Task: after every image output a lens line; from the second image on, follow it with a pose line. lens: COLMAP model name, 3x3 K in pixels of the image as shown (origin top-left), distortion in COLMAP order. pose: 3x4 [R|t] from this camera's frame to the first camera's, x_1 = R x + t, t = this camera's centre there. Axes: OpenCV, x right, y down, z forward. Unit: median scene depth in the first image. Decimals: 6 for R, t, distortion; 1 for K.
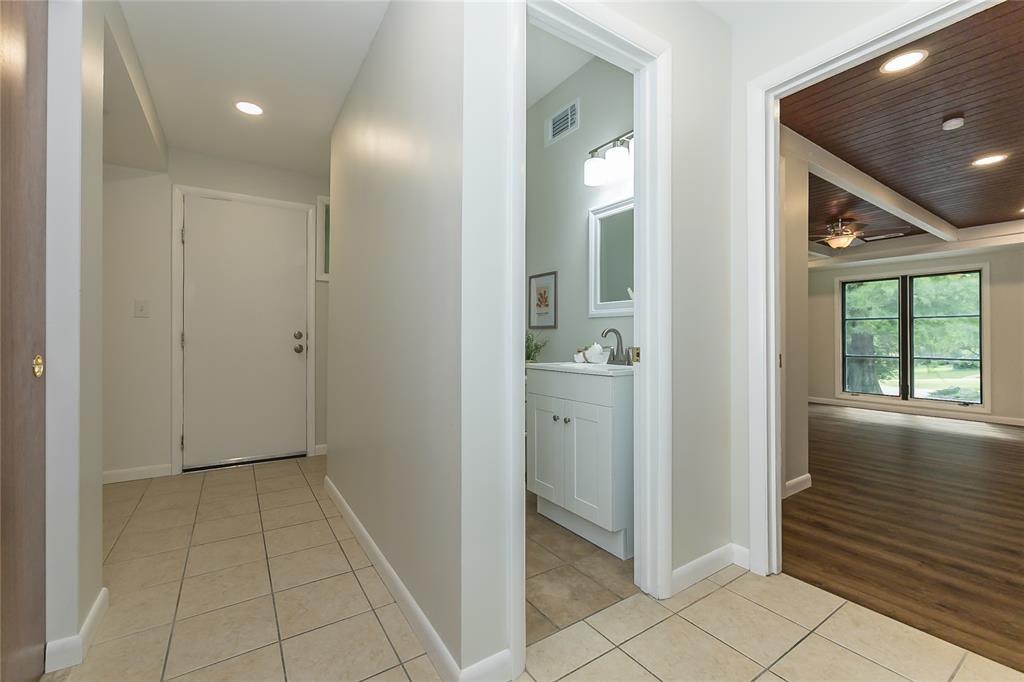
lens RADIAL K [[416.7, 0, 491.4], [0, 416.7, 334.3], [0, 0, 1]] dist [-0.000271, -0.000190]
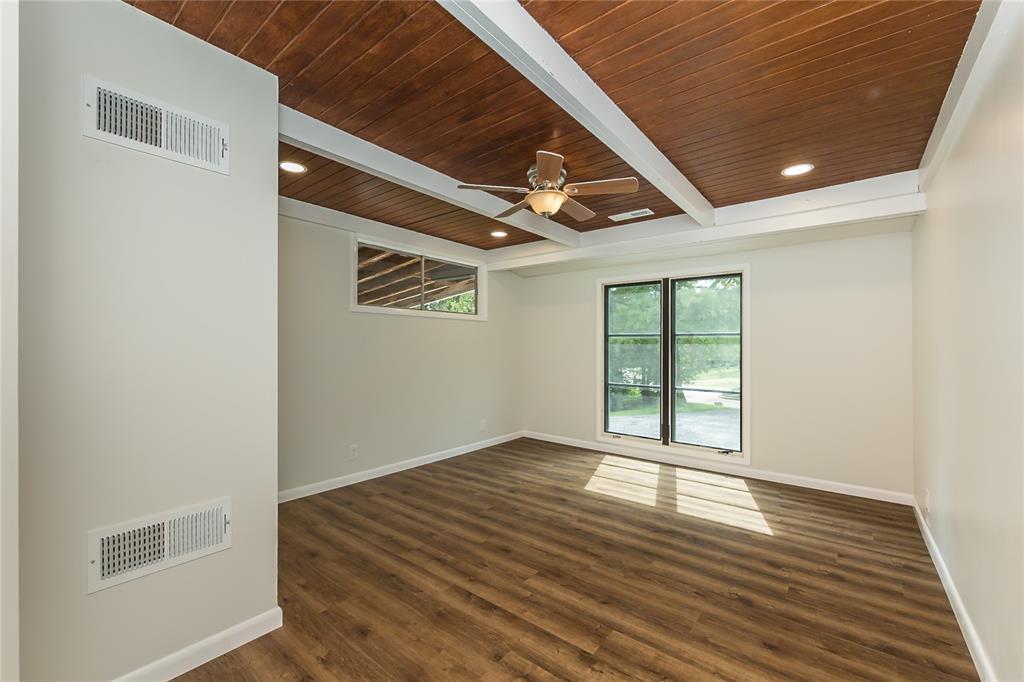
lens RADIAL K [[416.7, 0, 514.7], [0, 416.7, 342.0], [0, 0, 1]] dist [-0.000271, -0.000190]
pose [[0.942242, 0.000773, 0.334931, 0.487148], [-0.002441, 0.999987, 0.004561, -0.029860], [-0.334923, -0.005115, 0.942232, 0.387610]]
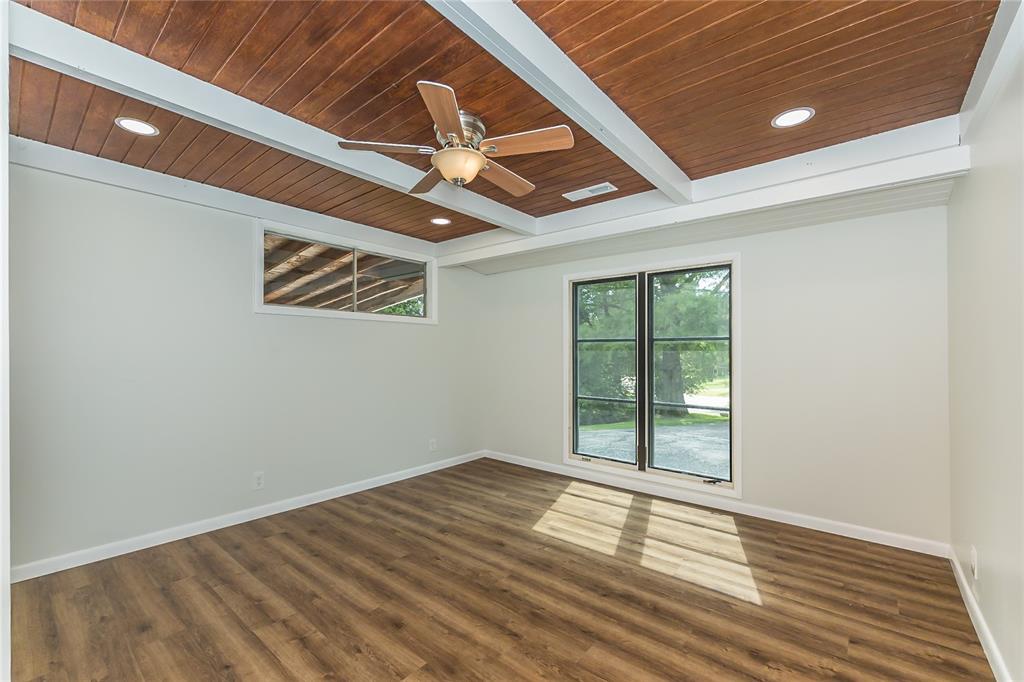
lens RADIAL K [[416.7, 0, 511.2], [0, 416.7, 349.2], [0, 0, 1]] dist [-0.000271, -0.000190]
pose [[0.952042, -0.001505, 0.305962, 0.613057], [0.000249, 0.999991, 0.004144, -0.028411], [-0.305966, -0.003869, 0.952035, 0.463155]]
